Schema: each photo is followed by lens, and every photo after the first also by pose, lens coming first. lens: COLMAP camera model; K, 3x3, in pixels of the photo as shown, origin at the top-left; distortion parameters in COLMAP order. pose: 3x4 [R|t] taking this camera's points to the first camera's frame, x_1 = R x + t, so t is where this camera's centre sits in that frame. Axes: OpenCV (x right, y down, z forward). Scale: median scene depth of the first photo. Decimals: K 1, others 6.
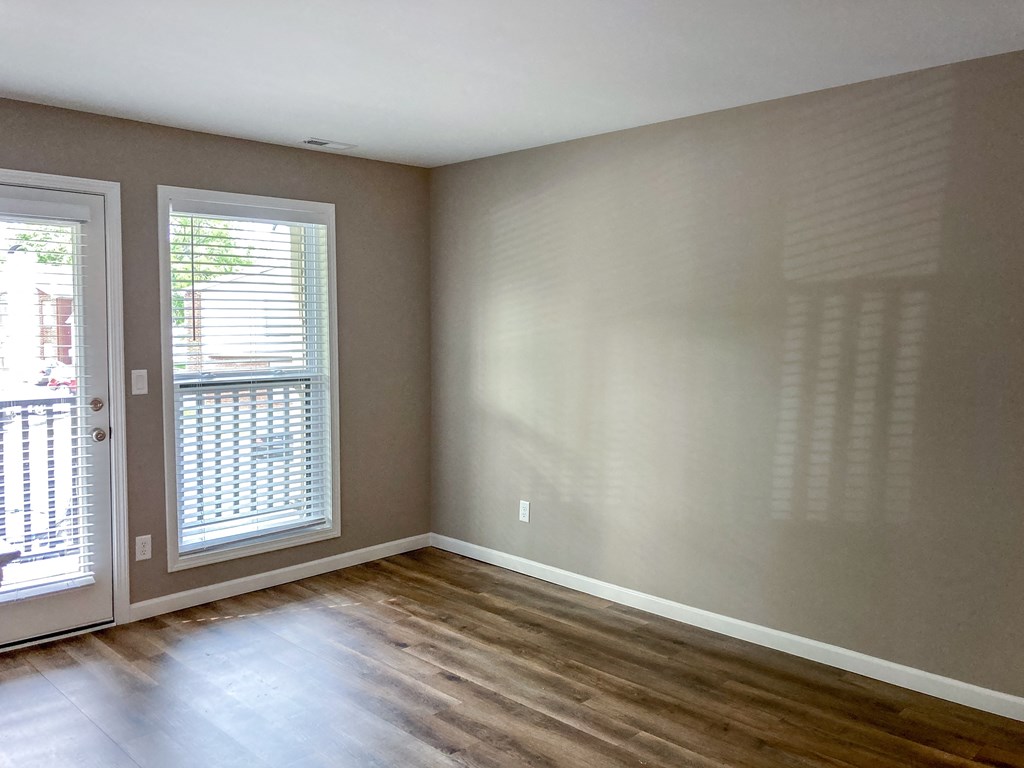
lens RADIAL K [[842.6, 0, 508.1], [0, 842.6, 378.6], [0, 0, 1]] dist [0.028238, -0.009517]
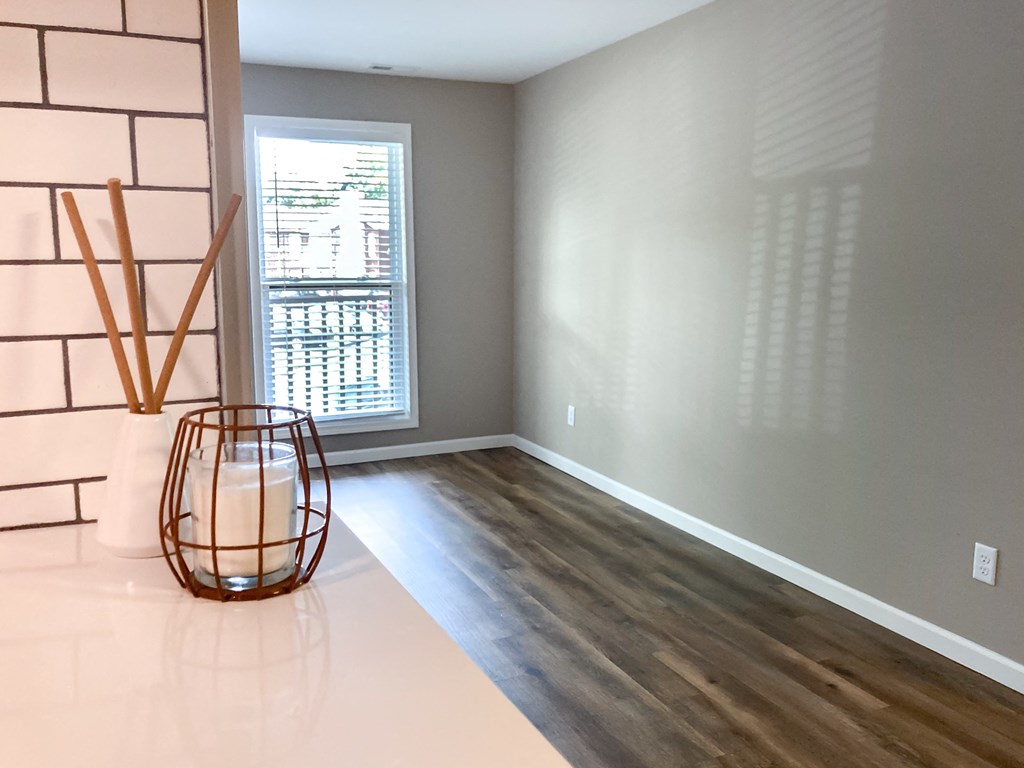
lens RADIAL K [[842.6, 0, 486.4], [0, 842.6, 383.0], [0, 0, 1]] dist [0.028238, -0.009517]
pose [[0.938370, 0.055636, -0.341124, 0.342750], [-0.026858, 0.995713, 0.088516, 0.033718], [0.344586, -0.073898, 0.935842, -0.019030]]
